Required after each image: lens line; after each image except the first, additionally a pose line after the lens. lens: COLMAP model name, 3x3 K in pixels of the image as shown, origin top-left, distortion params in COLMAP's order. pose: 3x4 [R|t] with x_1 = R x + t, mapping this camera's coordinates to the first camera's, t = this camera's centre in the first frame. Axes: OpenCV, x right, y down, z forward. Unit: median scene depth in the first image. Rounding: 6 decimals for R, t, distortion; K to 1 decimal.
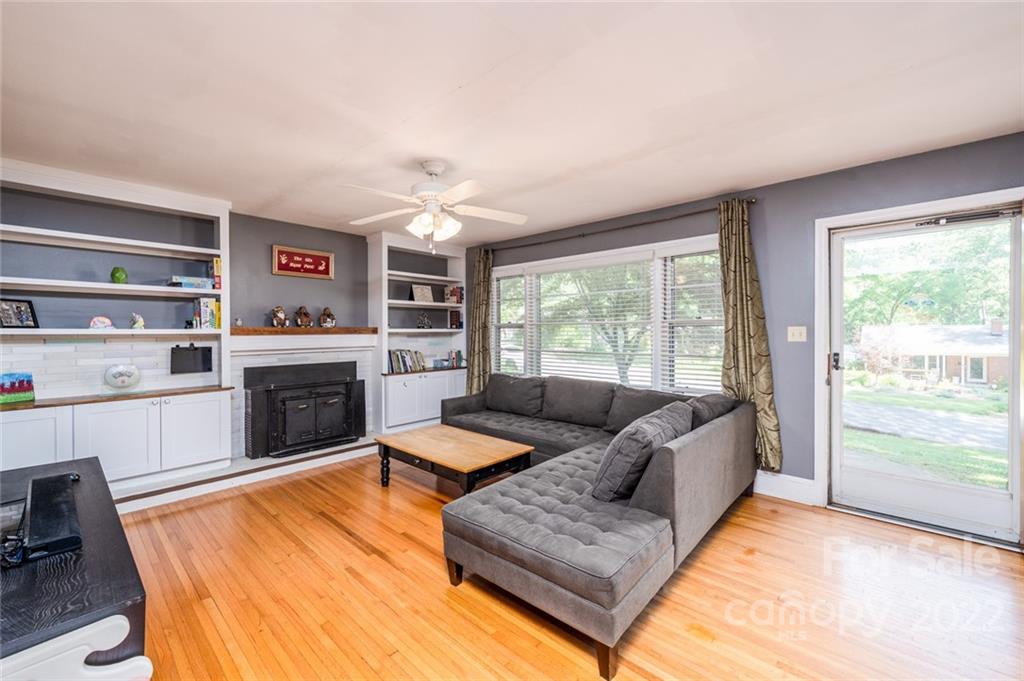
lens RADIAL K [[413.1, 0, 506.1], [0, 413.1, 332.0], [0, 0, 1]] dist [0.000664, 0.000566]
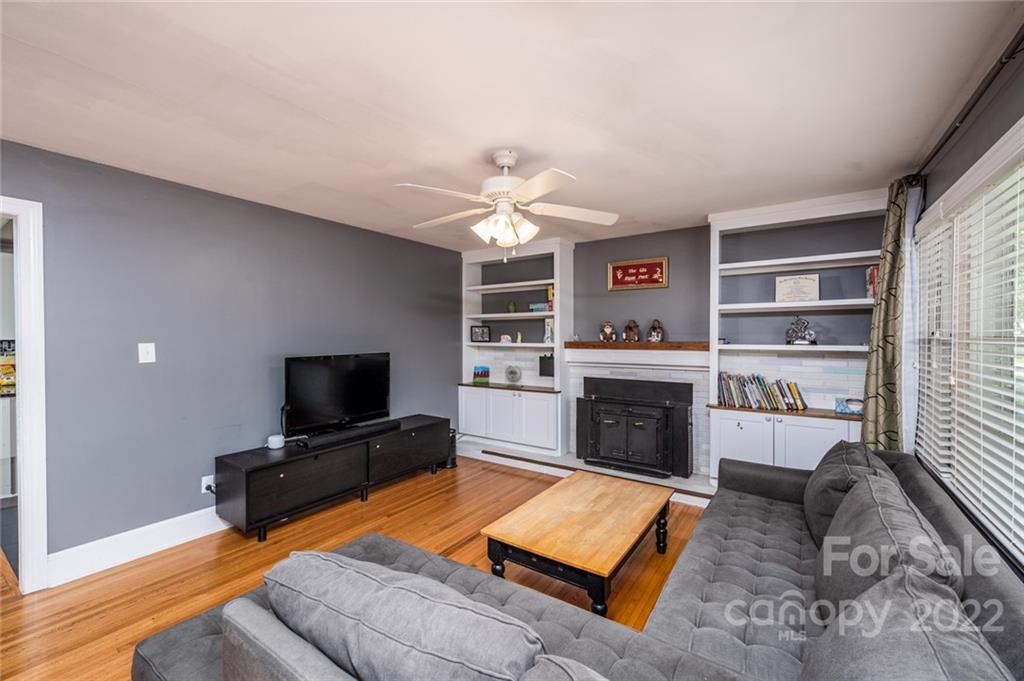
lens RADIAL K [[413.1, 0, 509.6], [0, 413.1, 343.5], [0, 0, 1]] dist [0.000664, 0.000566]
pose [[0.145161, 0.017659, -0.989250, 0.452897], [-0.003593, 0.999844, 0.017320, -0.024664], [0.989401, 0.001040, 0.145202, 0.618154]]
